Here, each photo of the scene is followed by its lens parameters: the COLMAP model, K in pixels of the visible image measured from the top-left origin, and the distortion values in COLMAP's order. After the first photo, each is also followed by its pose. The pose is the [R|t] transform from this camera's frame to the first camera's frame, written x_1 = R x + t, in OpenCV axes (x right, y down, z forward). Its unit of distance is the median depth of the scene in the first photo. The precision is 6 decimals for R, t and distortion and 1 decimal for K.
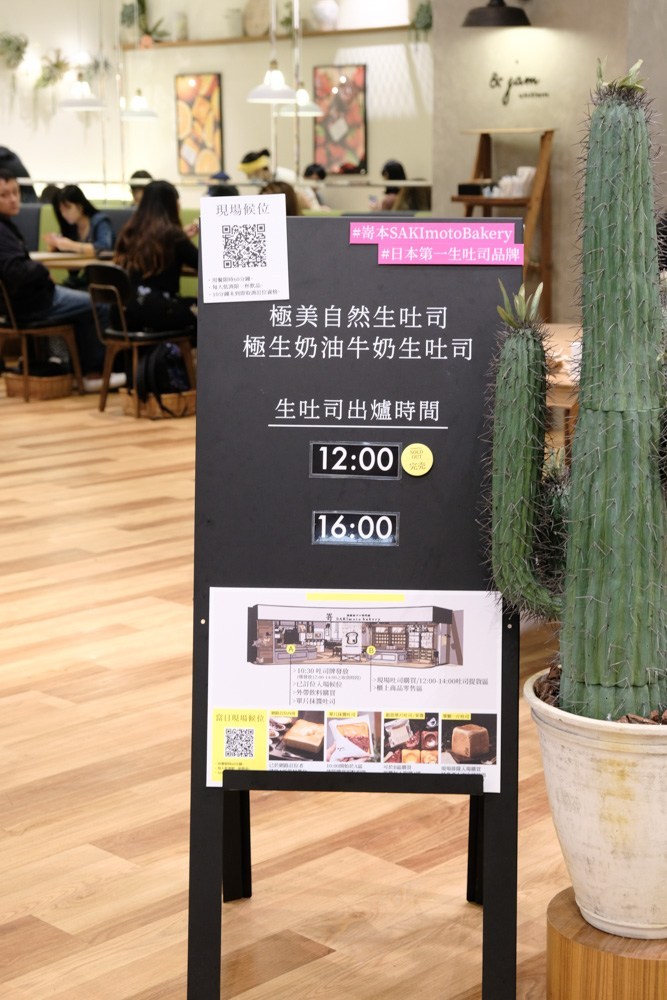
lens RADIAL K [[1843.4, 0, 333.5], [0, 1843.4, 500.0], [0, 0, 1]] dist [-0.022242, 0.159206]
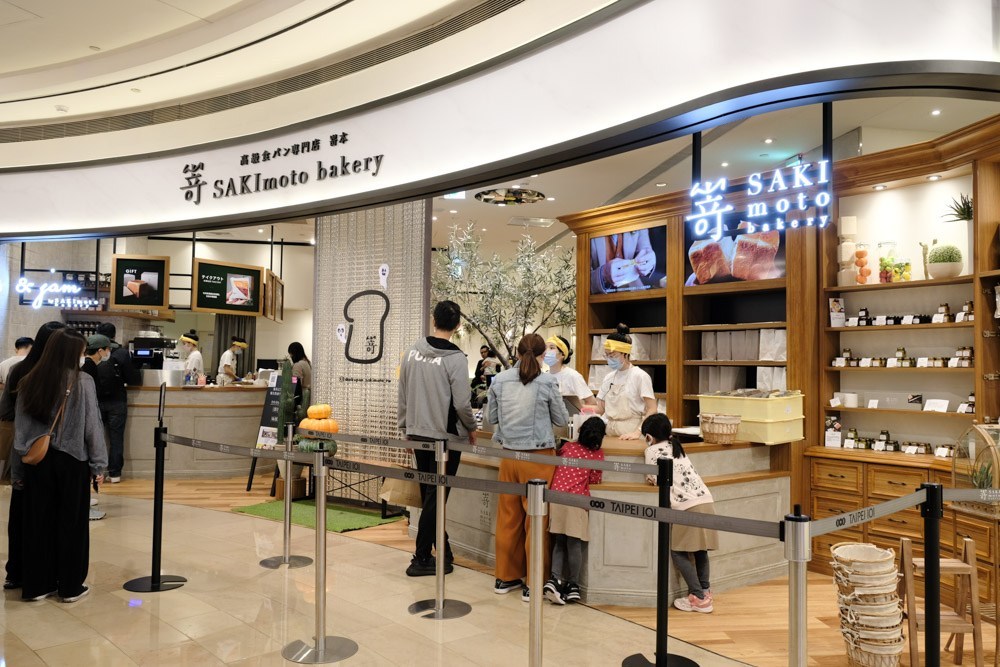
lens RADIAL K [[785.9, 0, 500.0], [0, 785.9, 333.5], [0, 0, 1]] dist [-0.024569, 0.001223]
pose [[0.790905, -0.006099, -0.611908, 2.516064], [-0.132418, 0.974552, -0.180868, 0.123949], [0.597439, 0.224077, 0.769971, -0.861178]]
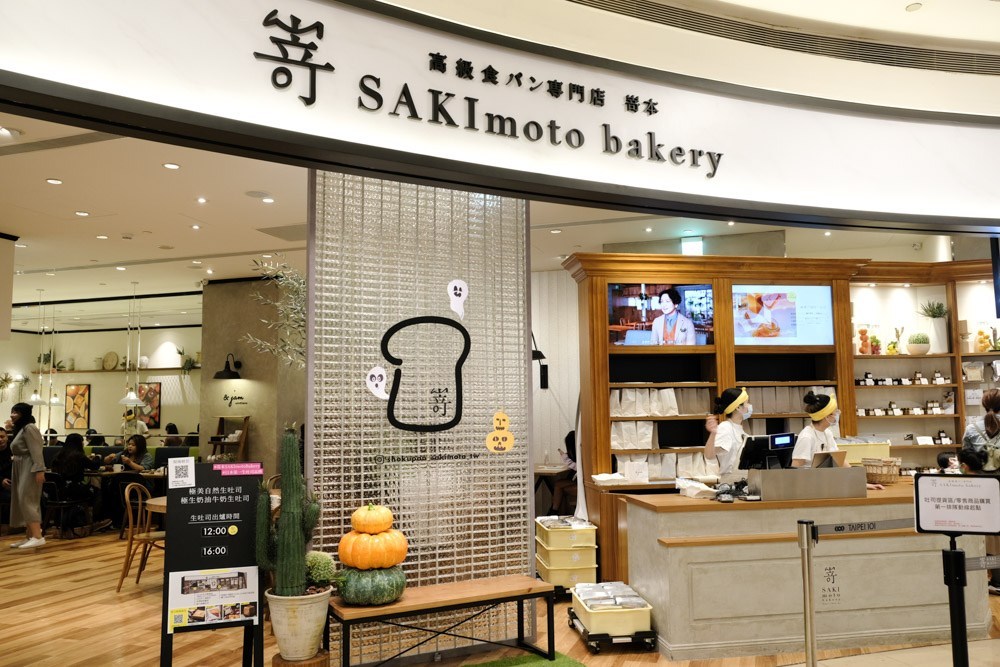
lens RADIAL K [[785.9, 0, 500.0], [0, 785.9, 333.5], [0, 0, 1]] dist [-0.024569, 0.001223]
pose [[0.904918, 0.036768, 0.423995, -0.142995], [0.085008, 0.960569, -0.264728, 0.057233], [-0.417010, 0.275600, 0.866111, -0.634242]]
